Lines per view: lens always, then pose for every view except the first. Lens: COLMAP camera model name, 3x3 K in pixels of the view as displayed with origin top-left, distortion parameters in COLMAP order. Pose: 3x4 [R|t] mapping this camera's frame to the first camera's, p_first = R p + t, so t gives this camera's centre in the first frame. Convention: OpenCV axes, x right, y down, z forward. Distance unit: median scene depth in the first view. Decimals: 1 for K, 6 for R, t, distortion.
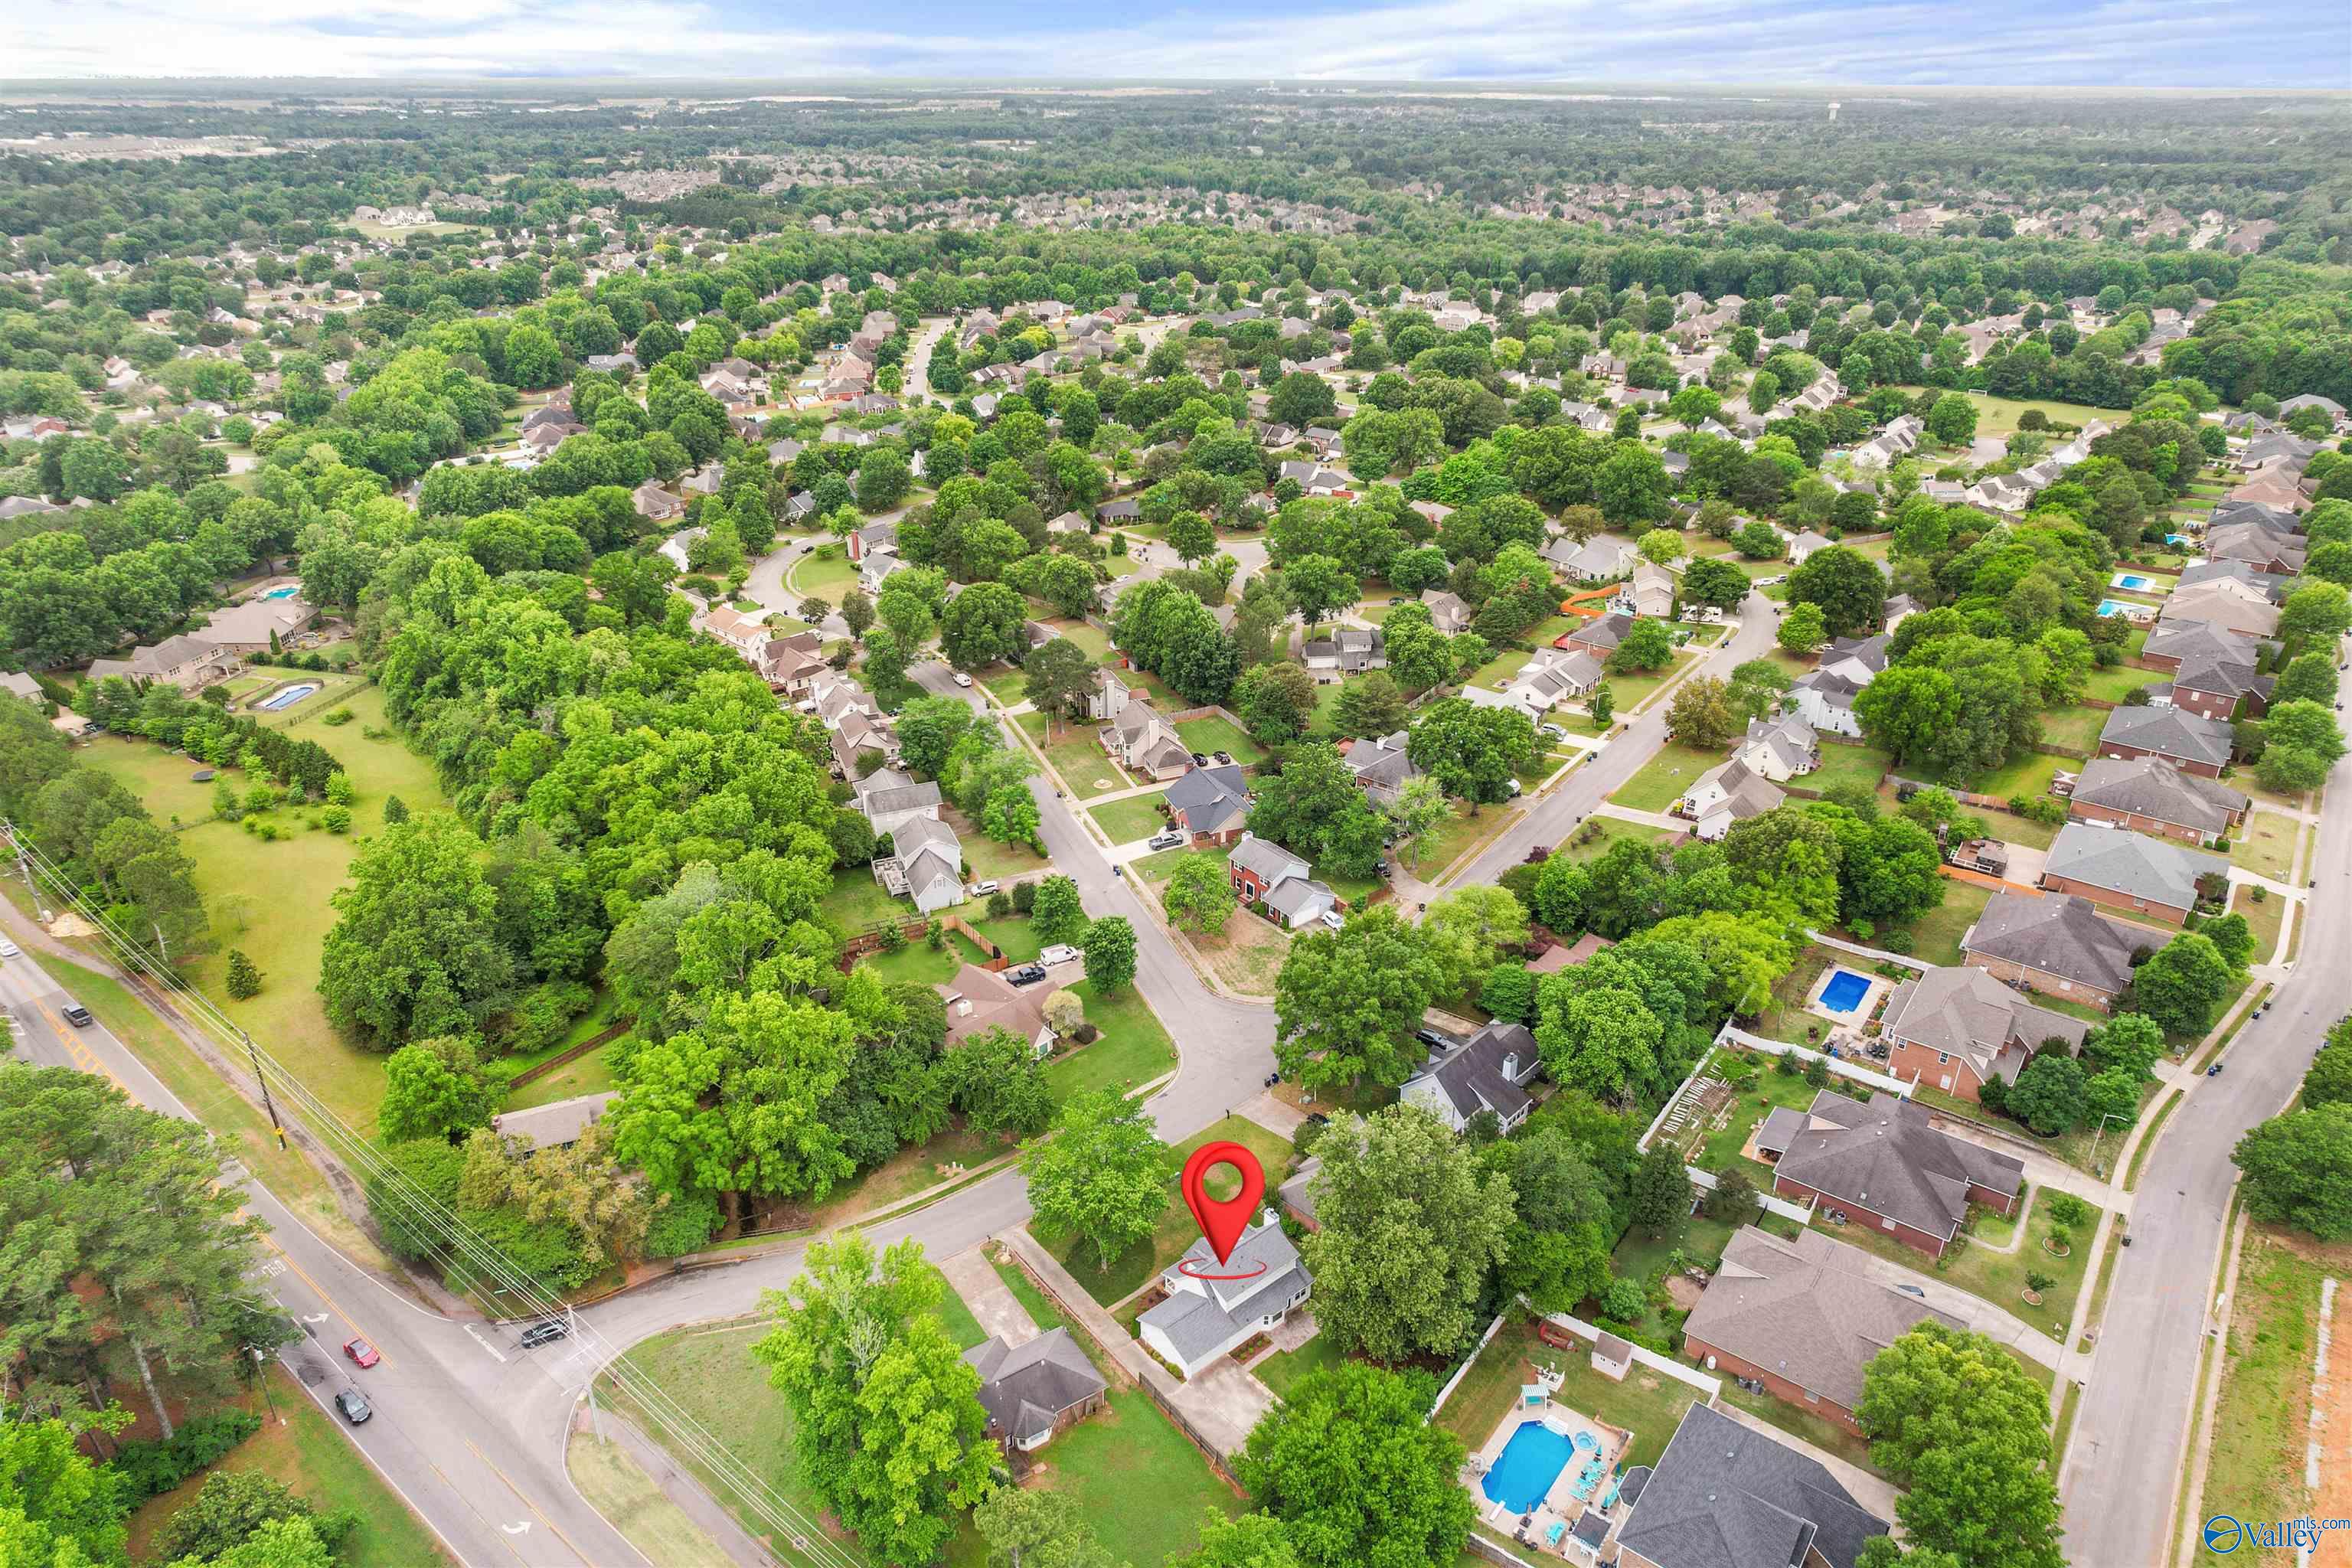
lens RADIAL K [[1491.4, 0, 1189.2], [0, 1491.4, 783.8], [0, 0, 1]] dist [-0.002554, 0.000463]
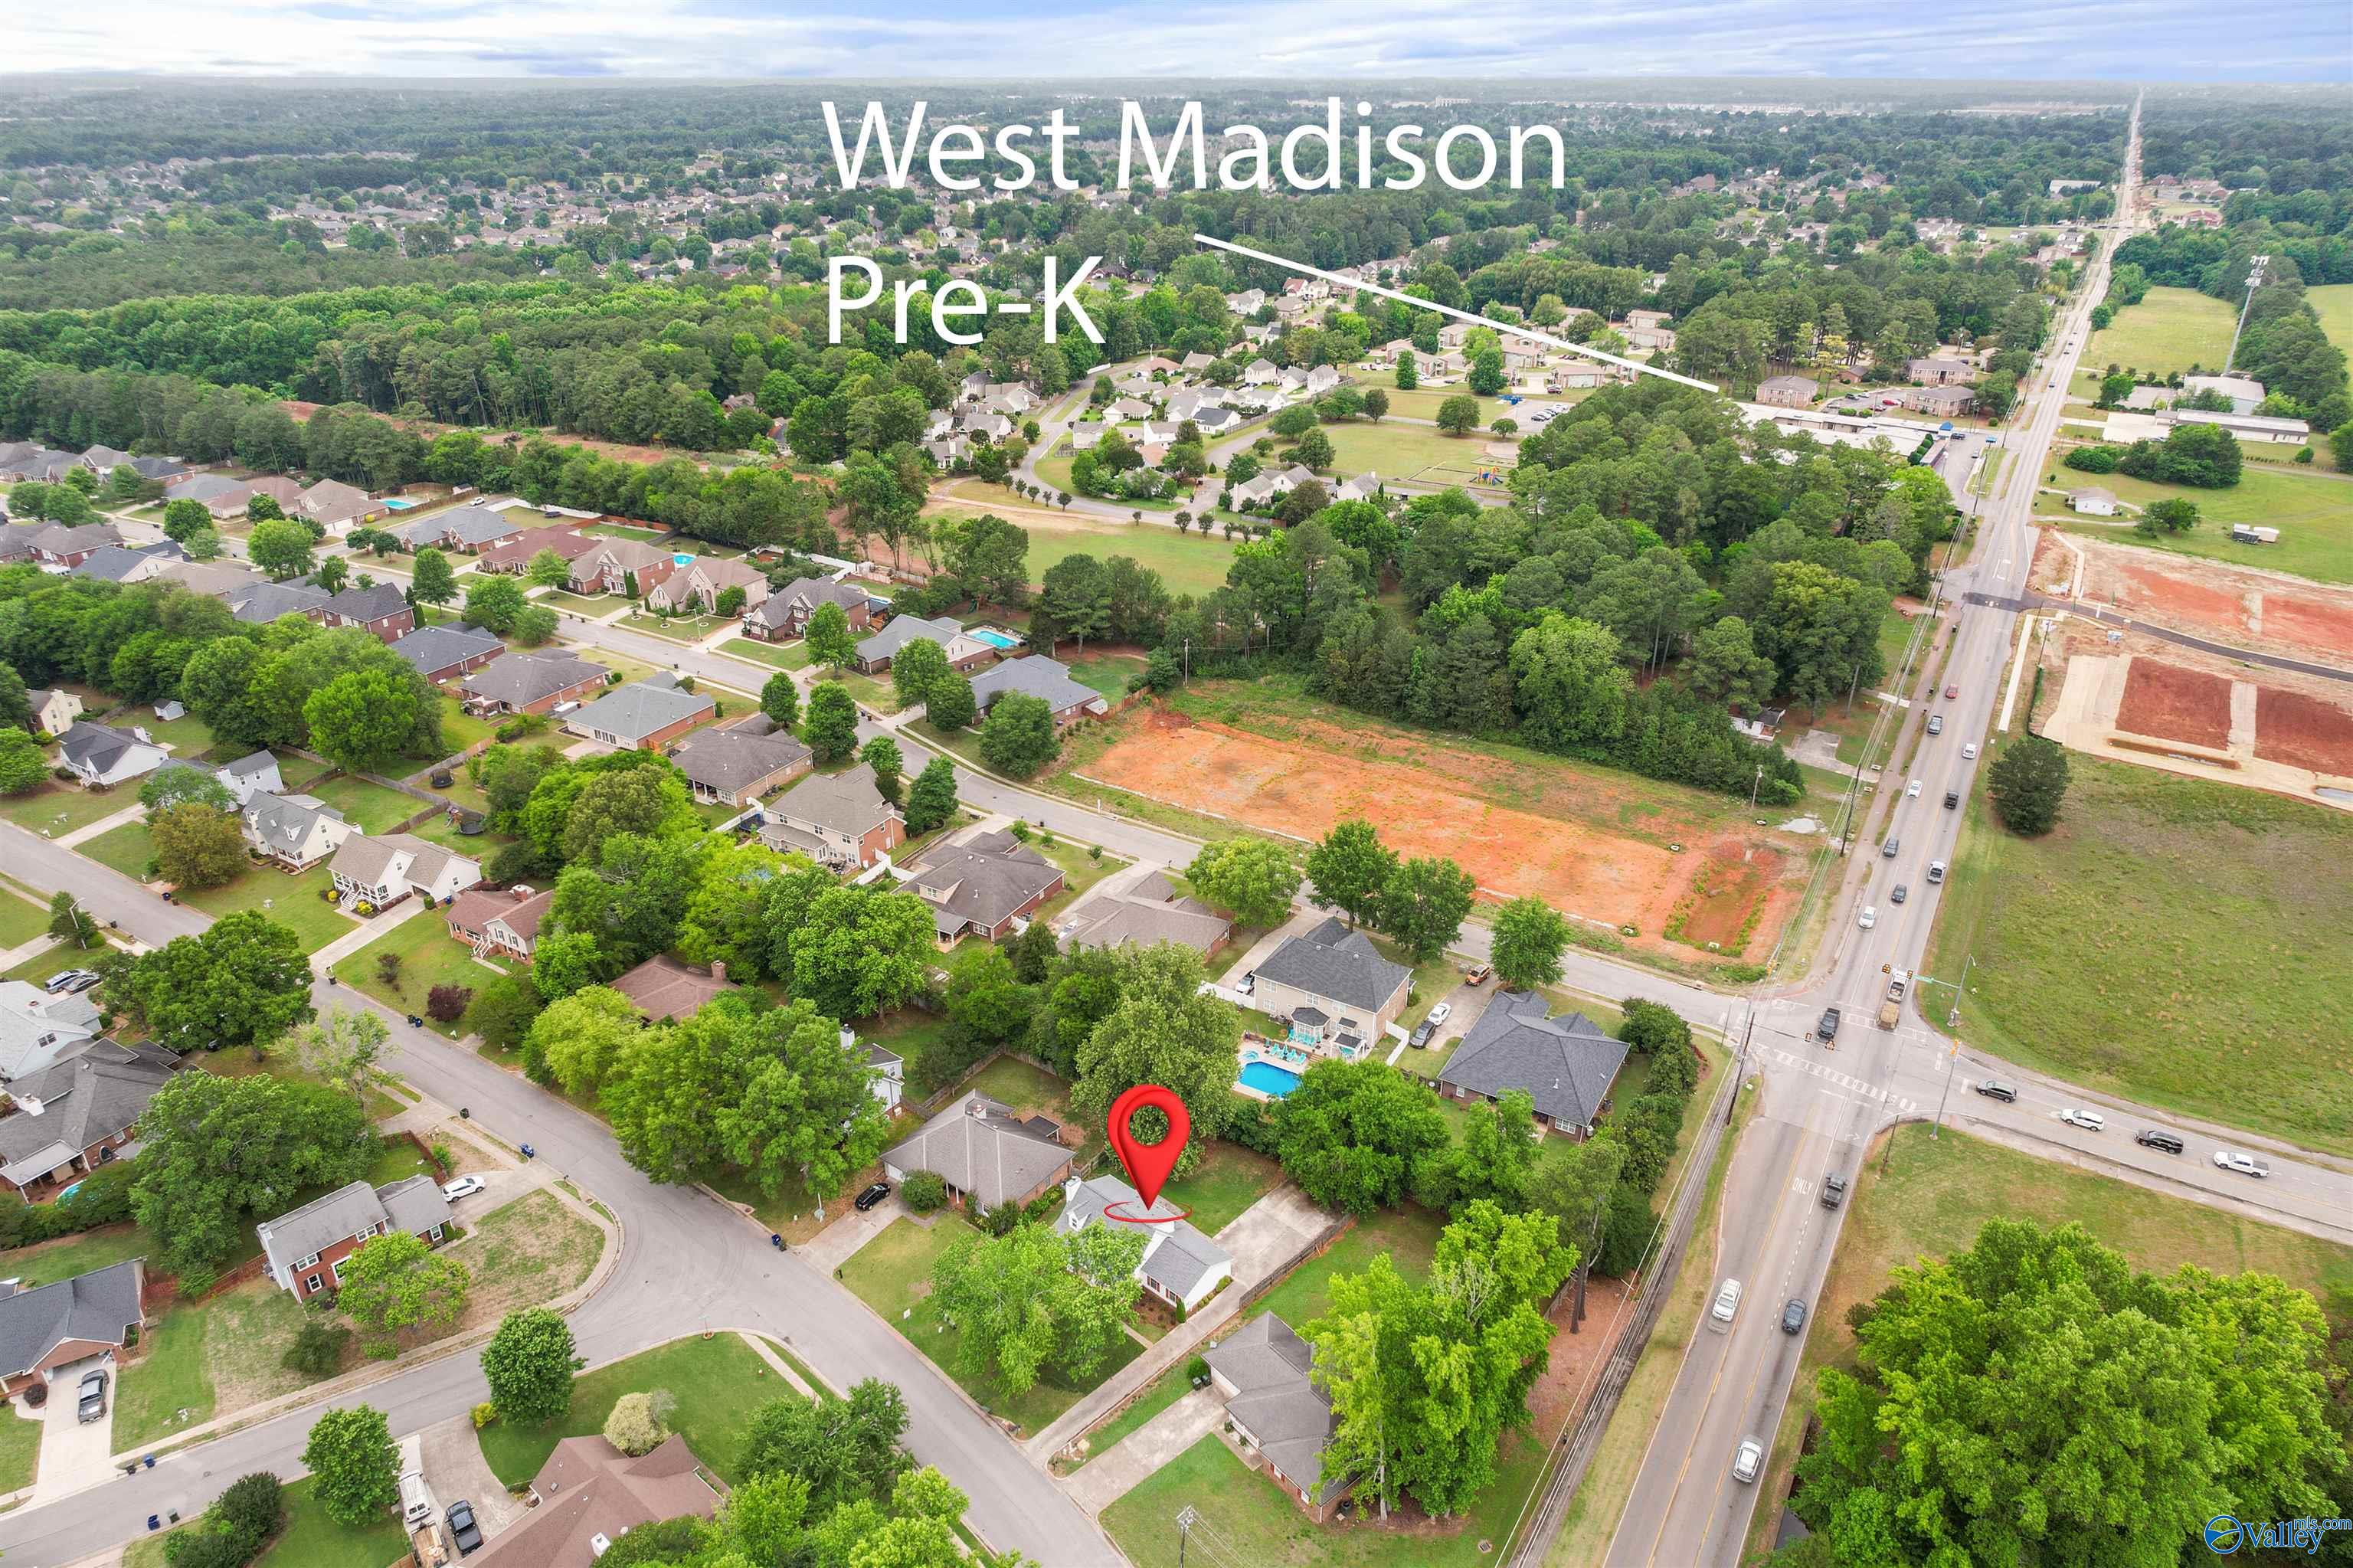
lens RADIAL K [[1492.1, 0, 1189.7], [0, 1492.1, 783.8], [0, 0, 1]] dist [-0.002554, 0.000463]
pose [[-0.118114, -0.443607, 0.888404, -0.609760], [0.416187, 0.790180, 0.449894, -0.299038], [-0.901575, 0.422881, 0.091292, 0.570046]]
